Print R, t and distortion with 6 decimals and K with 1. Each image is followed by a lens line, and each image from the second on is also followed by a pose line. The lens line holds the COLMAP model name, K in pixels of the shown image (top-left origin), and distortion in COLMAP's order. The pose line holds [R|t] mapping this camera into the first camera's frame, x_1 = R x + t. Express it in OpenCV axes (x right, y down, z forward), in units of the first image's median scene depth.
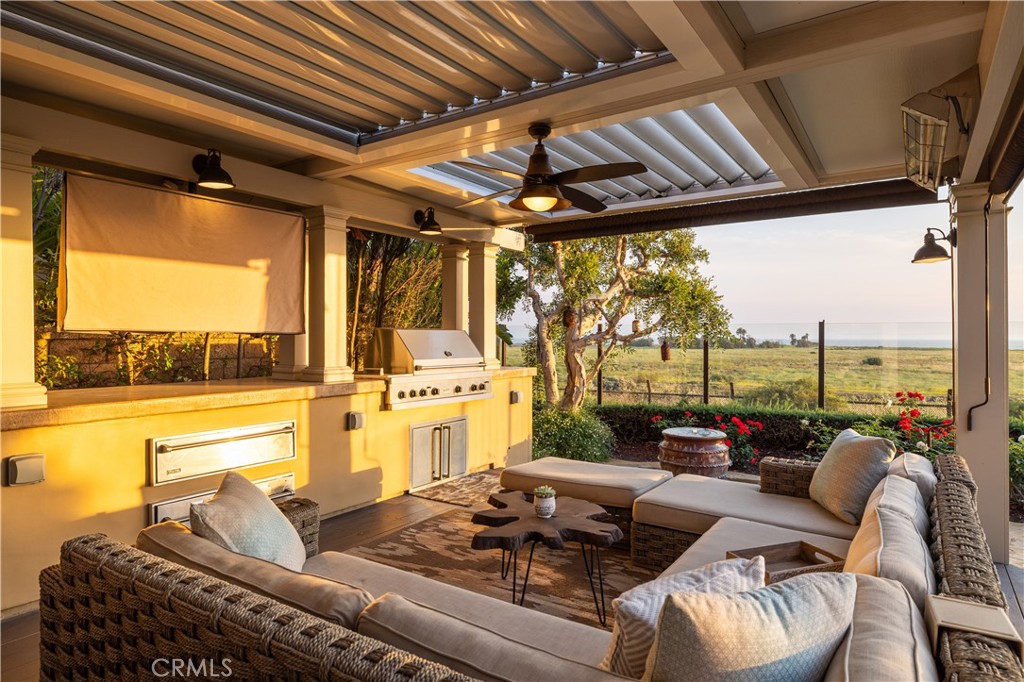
lens RADIAL K [[590.1, 0, 508.5], [0, 590.1, 338.3], [0, 0, 1]] dist [0.003531, 0.000585]
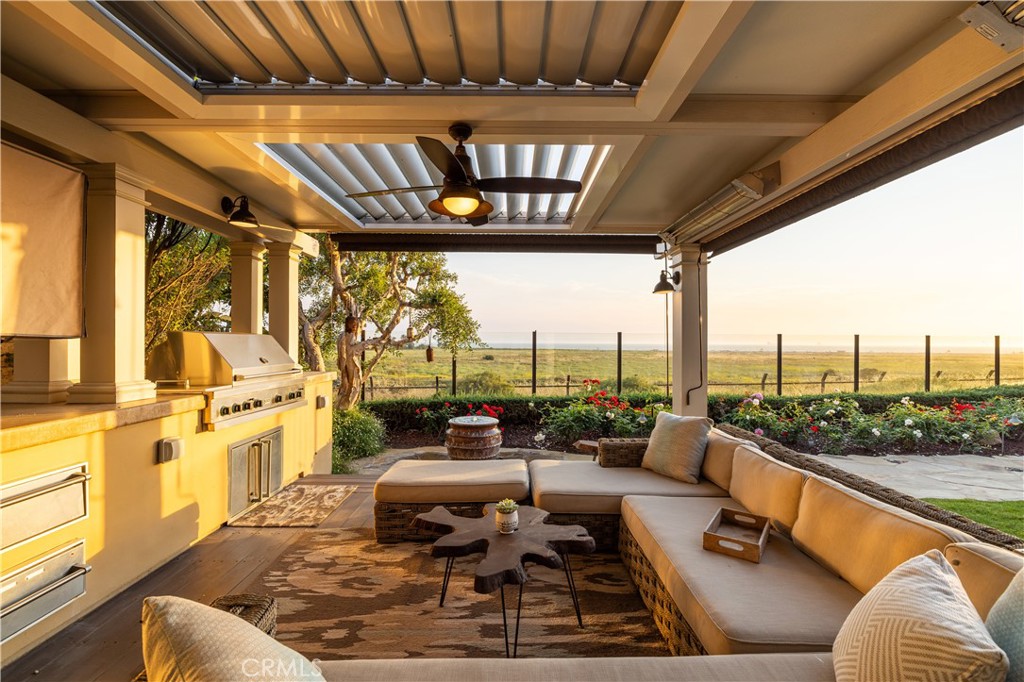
lens RADIAL K [[456.9, 0, 512.3], [0, 456.9, 343.3], [0, 0, 1]] dist [-0.002303, 0.000321]
pose [[0.823238, 0.001927, 0.567693, -0.217688], [-0.003551, 0.999992, 0.001756, -0.003415], [-0.567685, -0.003461, 0.823239, 0.236486]]
